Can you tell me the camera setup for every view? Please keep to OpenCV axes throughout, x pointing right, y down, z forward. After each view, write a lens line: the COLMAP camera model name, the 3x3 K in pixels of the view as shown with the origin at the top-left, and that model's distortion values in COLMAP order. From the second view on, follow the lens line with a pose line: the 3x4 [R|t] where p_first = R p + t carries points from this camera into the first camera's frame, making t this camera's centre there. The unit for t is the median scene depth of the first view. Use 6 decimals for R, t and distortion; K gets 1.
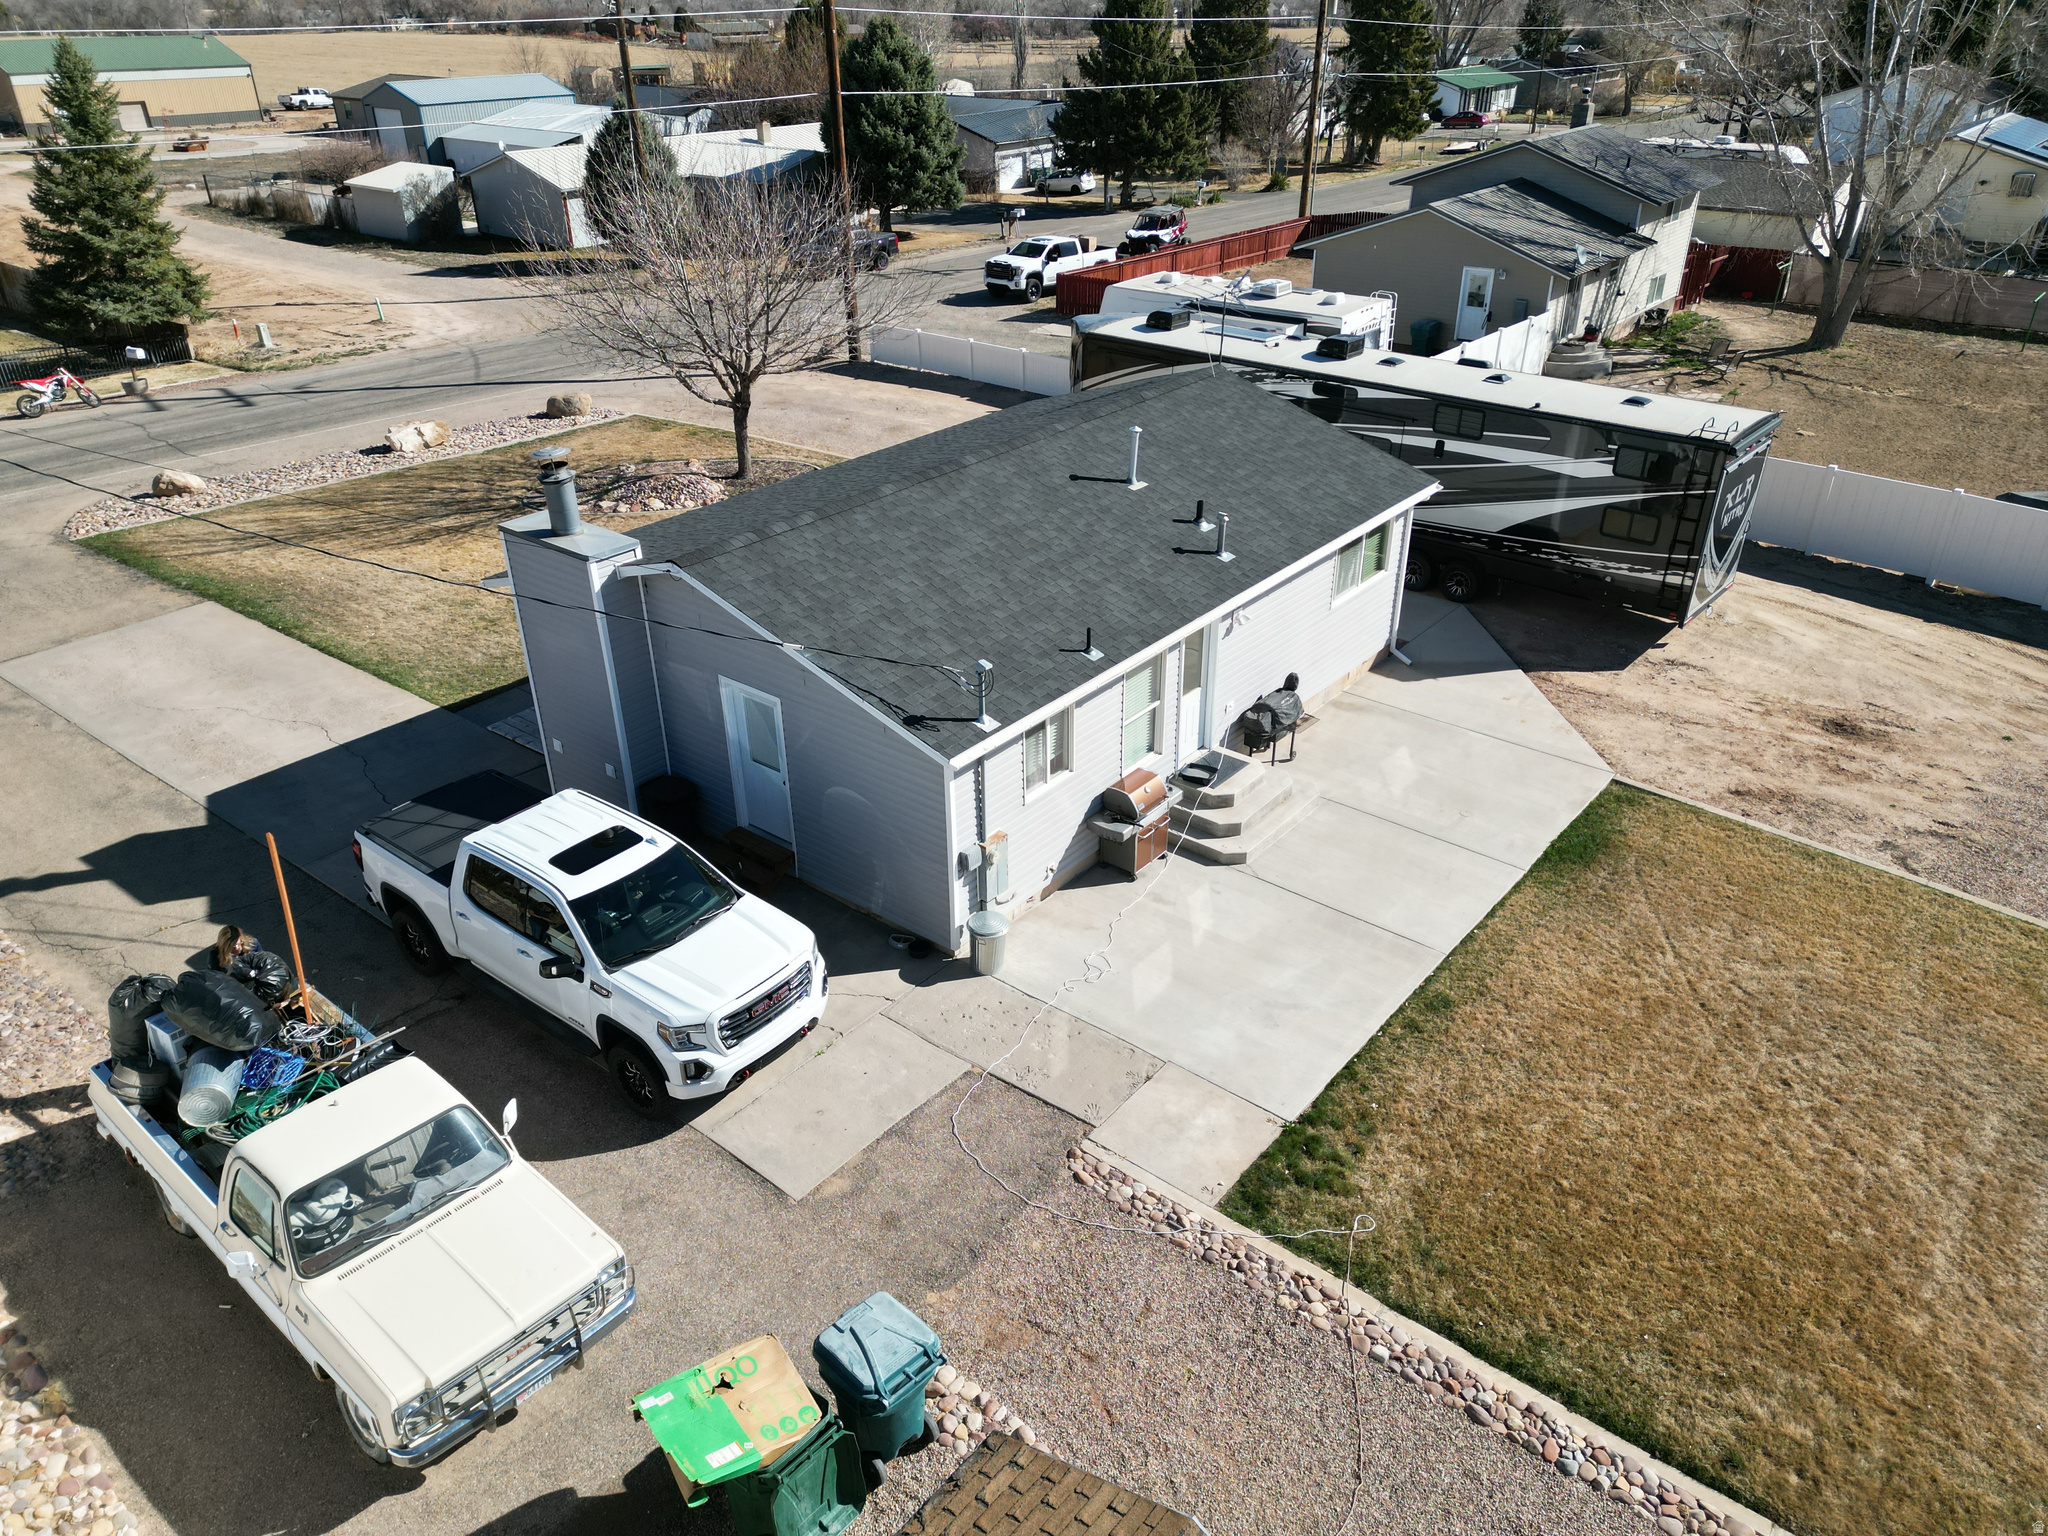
lens RADIAL K [[1424.7, 0, 1025.0], [0, 1424.7, 770.6], [0, 0, 1]] dist [0.092584, -0.093307]
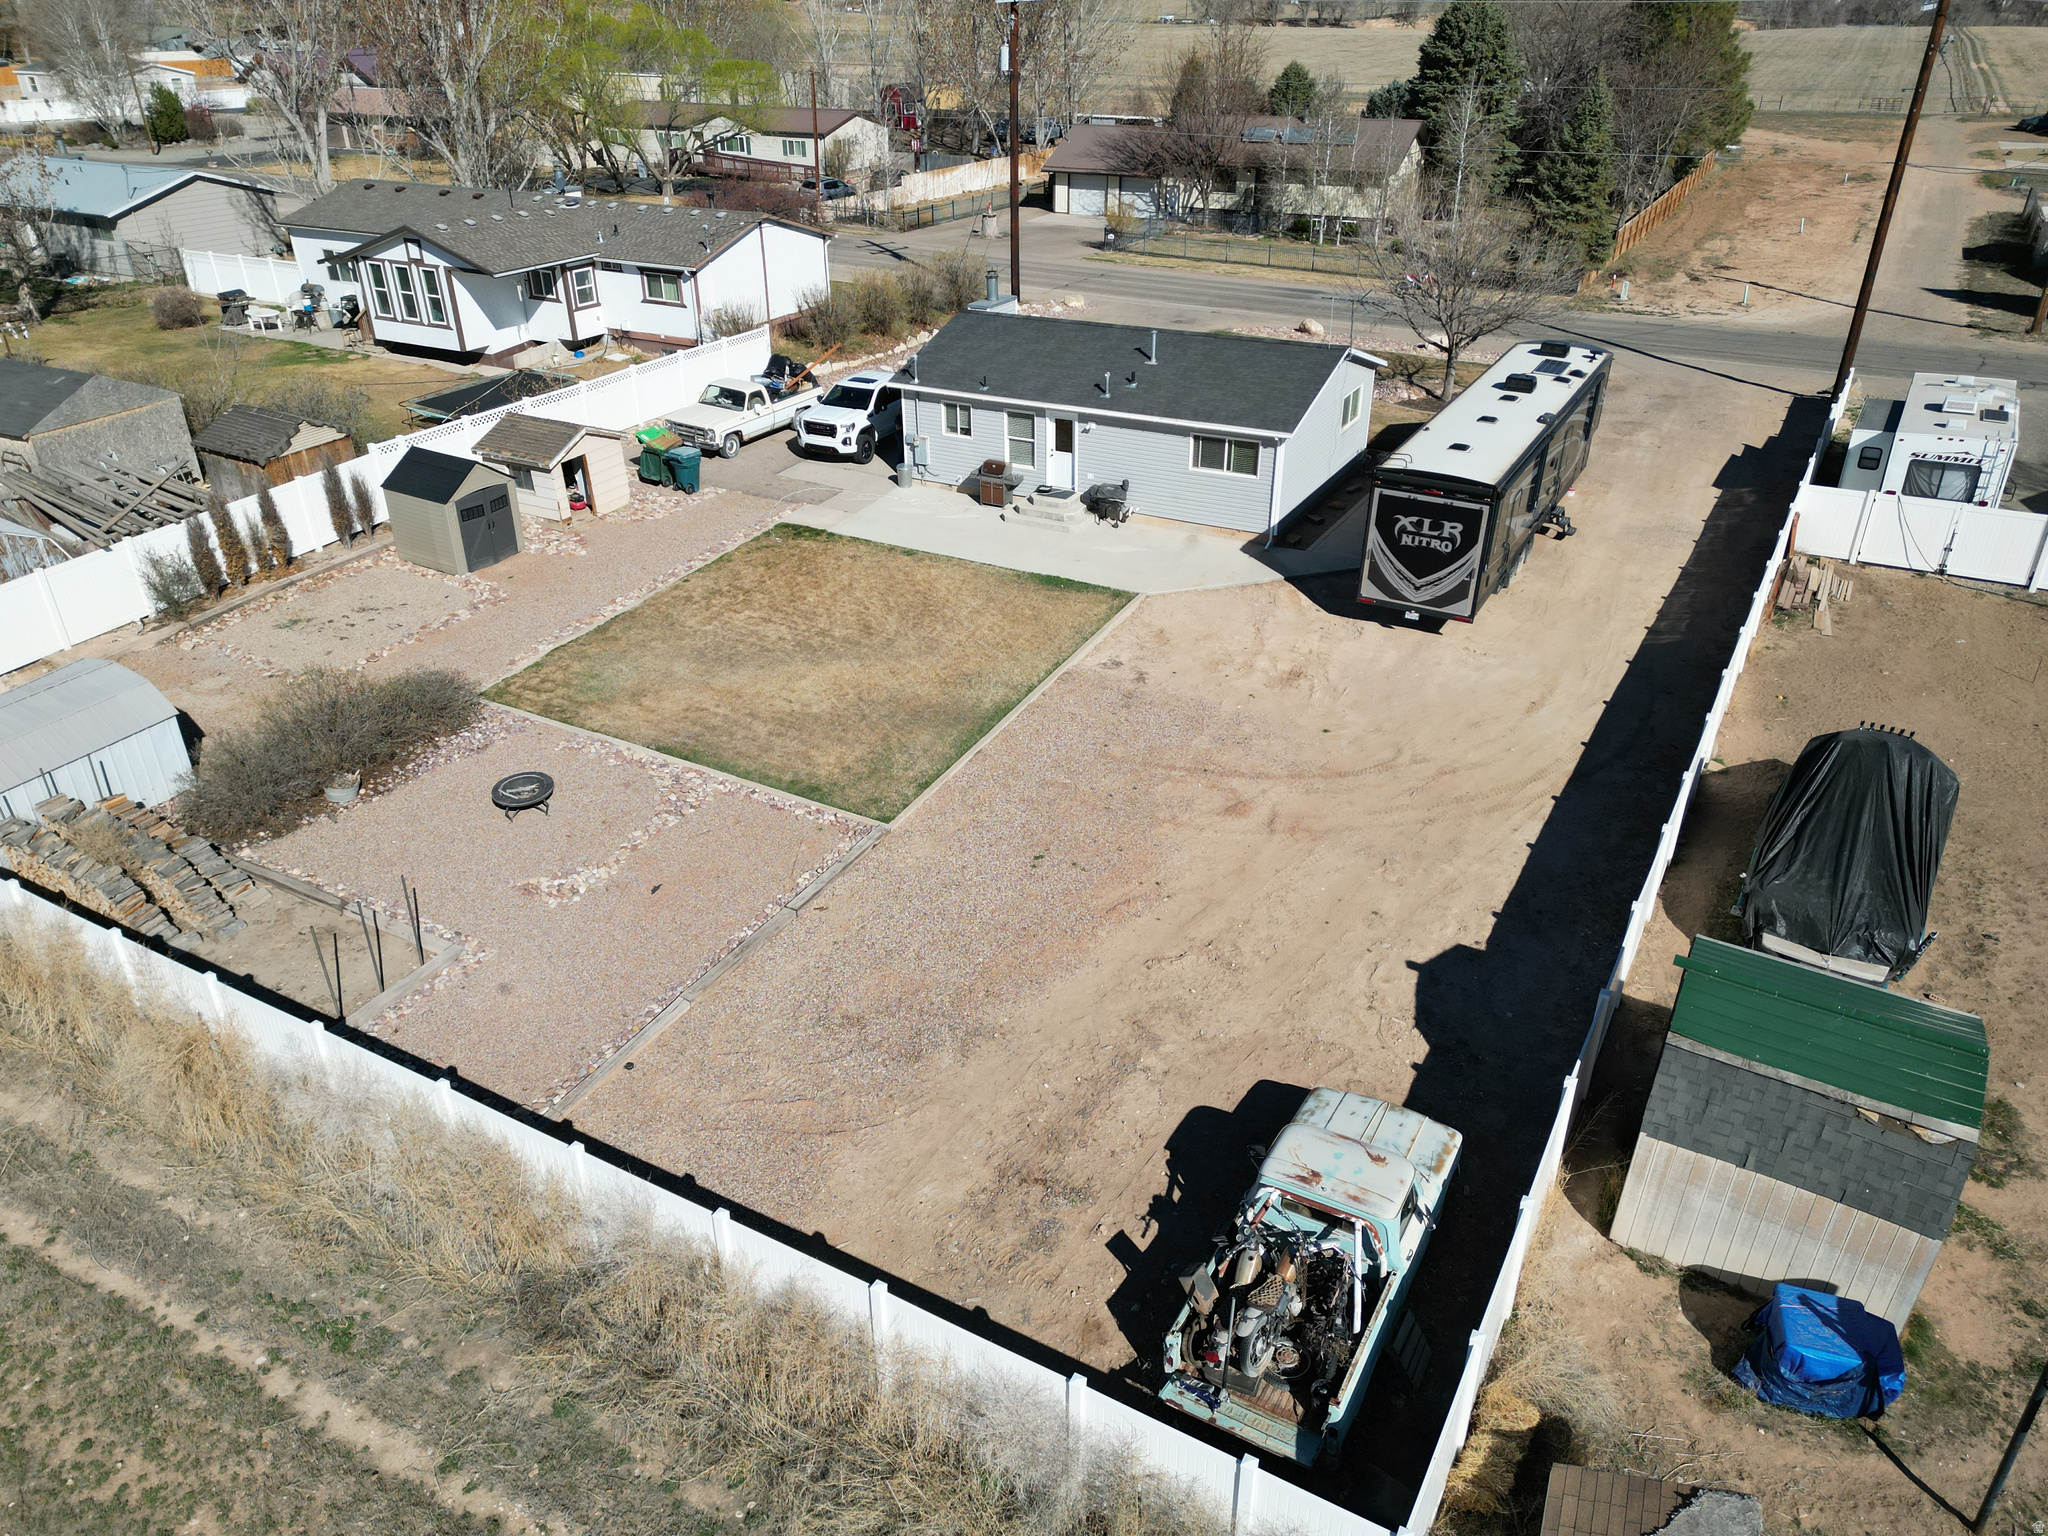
lens RADIAL K [[1424.7, 0, 1025.0], [0, 1424.7, 770.6], [0, 0, 1]] dist [0.092584, -0.093307]
pose [[0.185809, 0.478202, -0.858369, 1.886713], [-0.469150, 0.810750, 0.350117, -0.341518], [0.863350, 0.337649, 0.374994, 0.324033]]
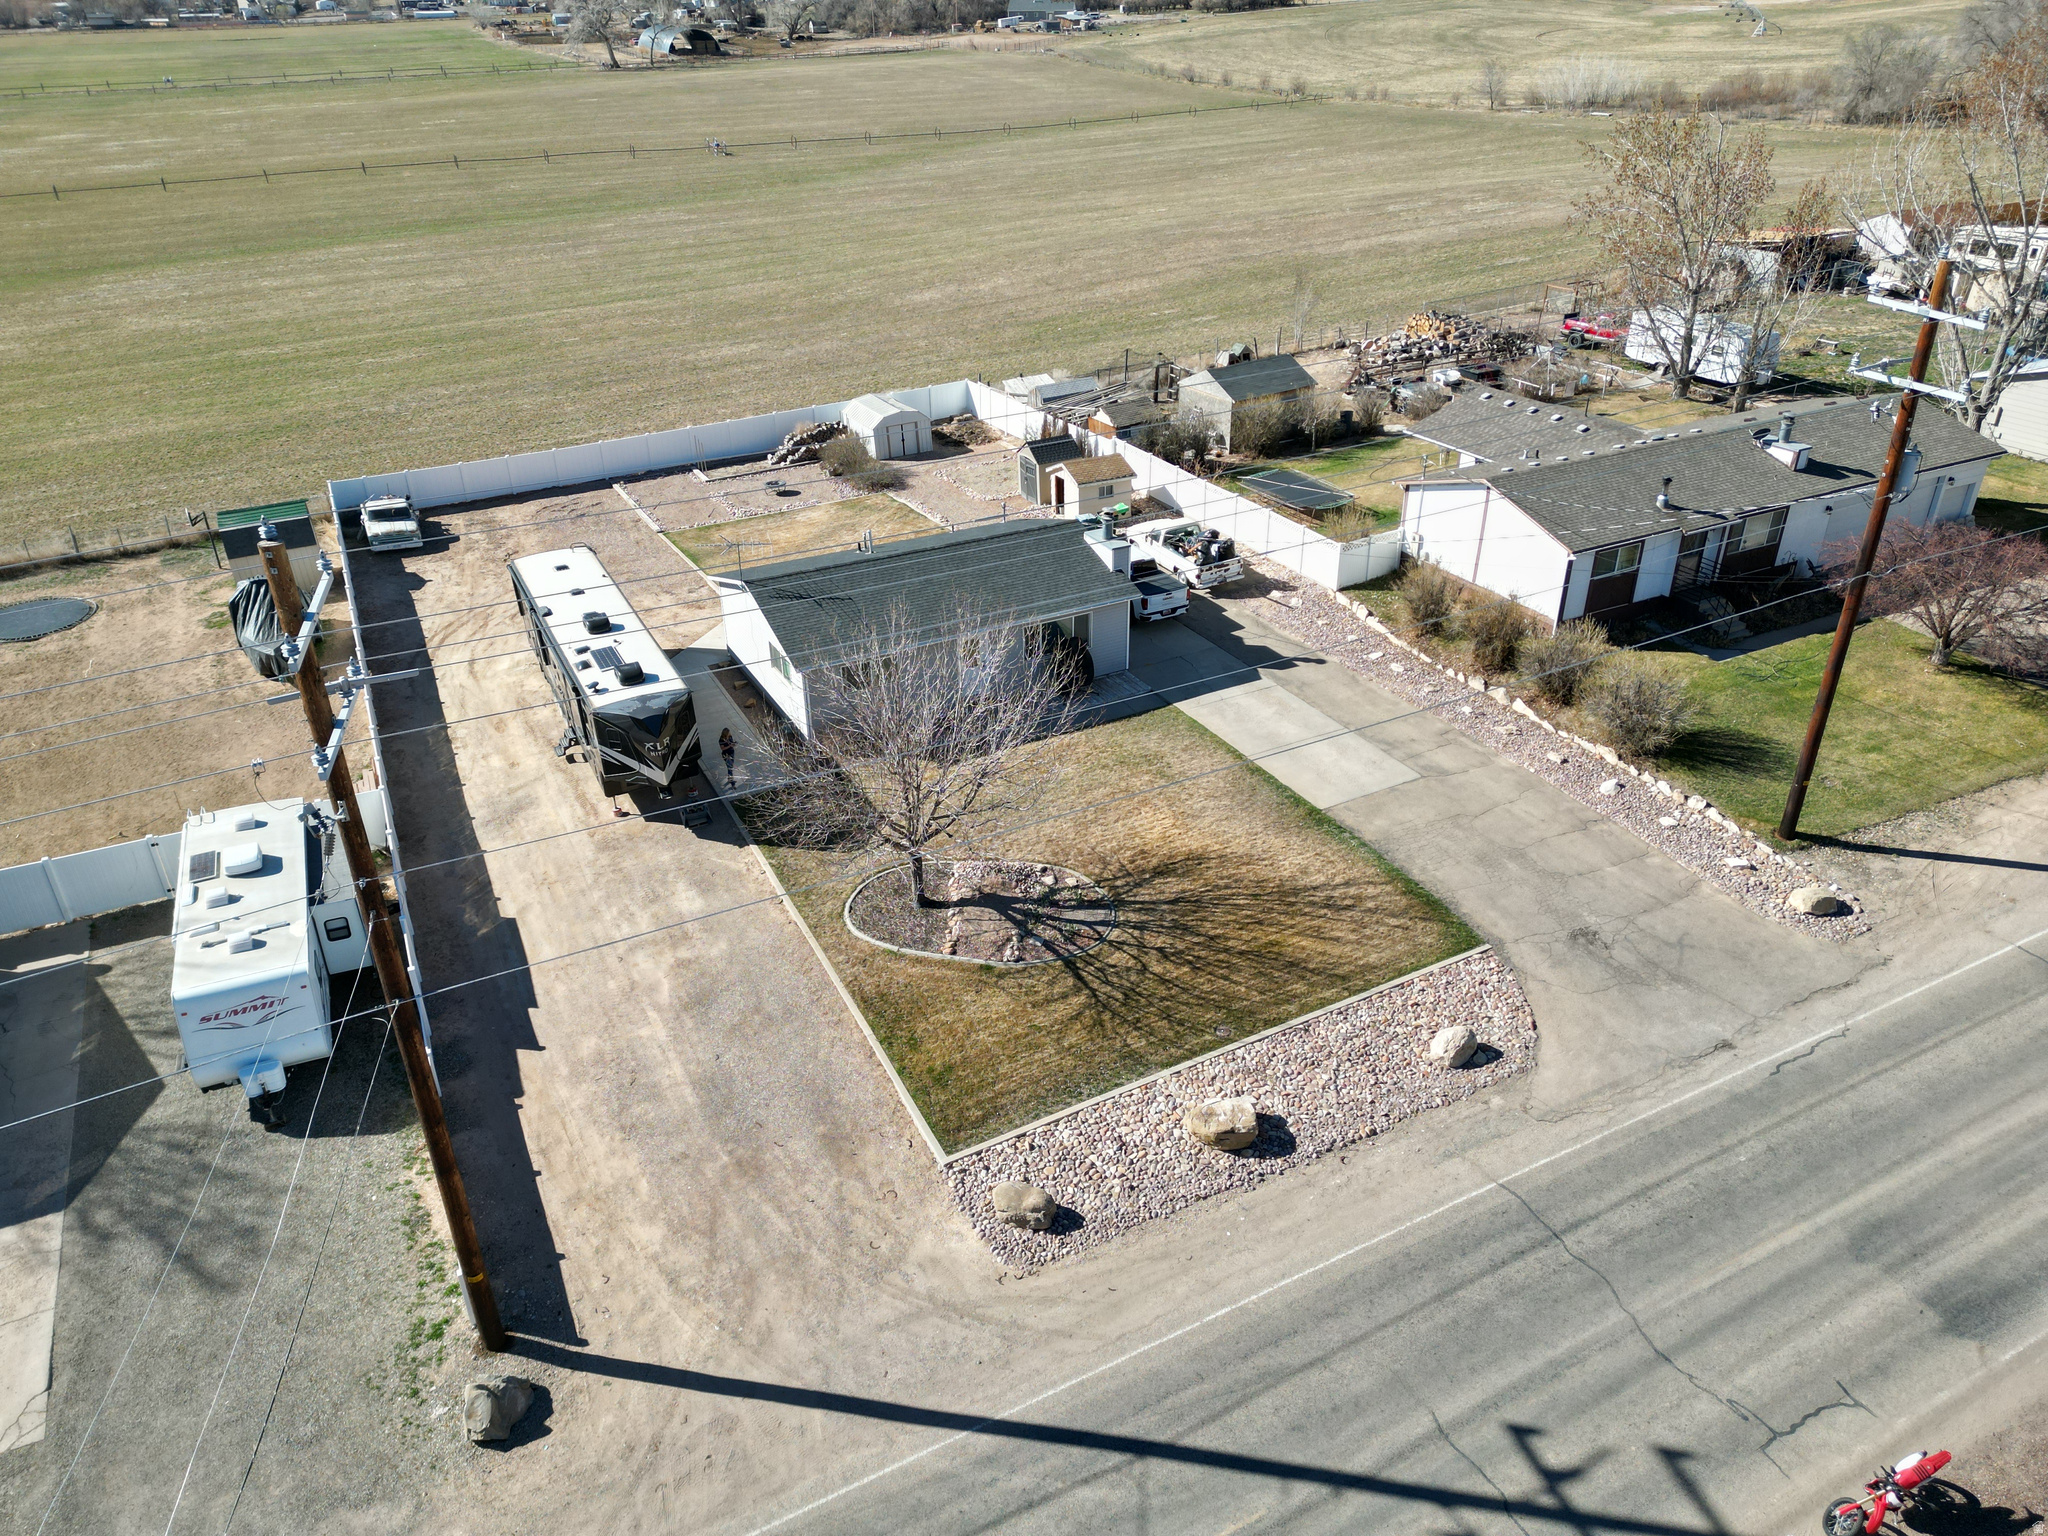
lens RADIAL K [[1424.7, 0, 1025.0], [0, 1424.7, 770.6], [0, 0, 1]] dist [0.092584, -0.093307]
pose [[-0.916895, -0.174165, 0.359125, -1.019709], [0.211170, 0.551840, 0.806771, -1.778105], [-0.338691, 0.815561, -0.469201, 2.240155]]
